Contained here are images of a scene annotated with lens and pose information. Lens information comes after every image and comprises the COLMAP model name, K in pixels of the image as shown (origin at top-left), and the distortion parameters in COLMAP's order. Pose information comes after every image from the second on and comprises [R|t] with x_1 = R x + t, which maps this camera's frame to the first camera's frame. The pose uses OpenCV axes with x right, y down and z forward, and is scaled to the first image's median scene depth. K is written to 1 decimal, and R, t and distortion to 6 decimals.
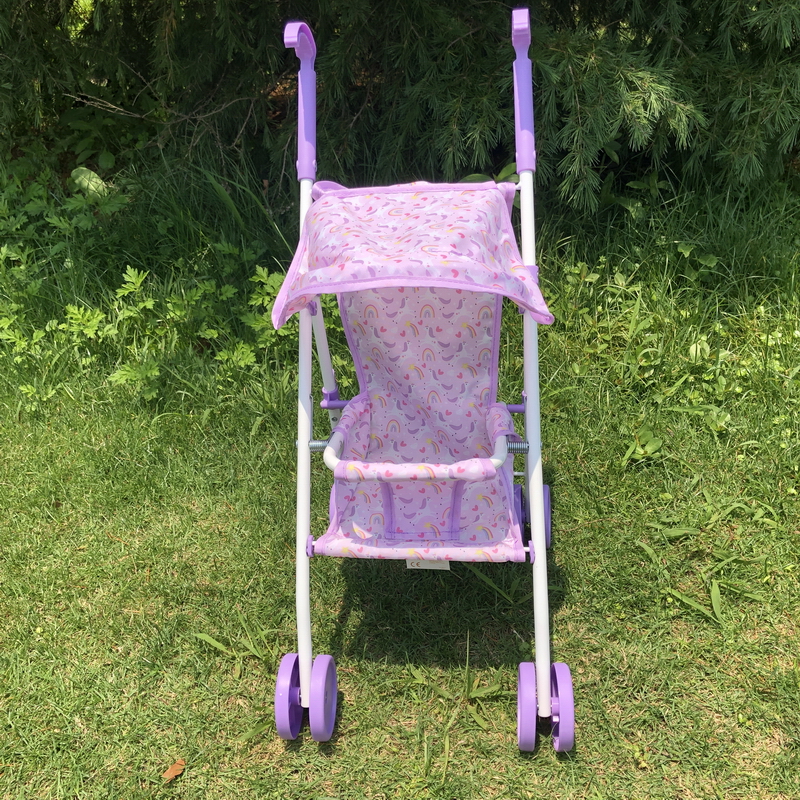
lens RADIAL K [[882.0, 0, 400.0], [0, 882.0, 400.0], [0, 0, 1]] dist [0.014754, -0.033291]
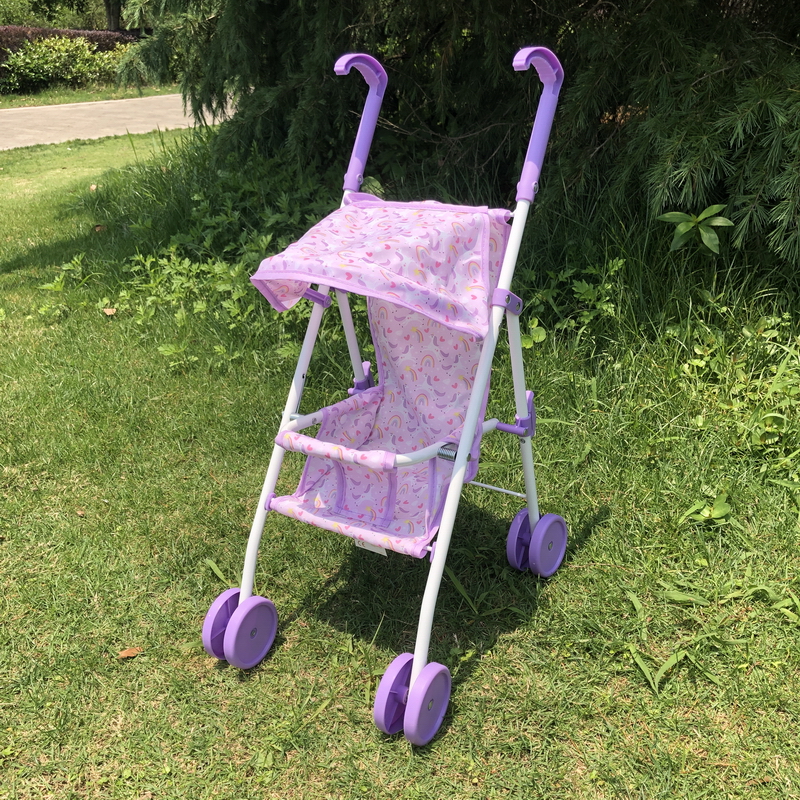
lens RADIAL K [[882.0, 0, 400.0], [0, 882.0, 400.0], [0, 0, 1]] dist [0.014754, -0.033291]
pose [[0.897437, 0.184556, -0.400681, 0.462468], [-0.195724, 0.980569, 0.013278, -0.012462], [0.395346, 0.066507, 0.916121, 0.001491]]
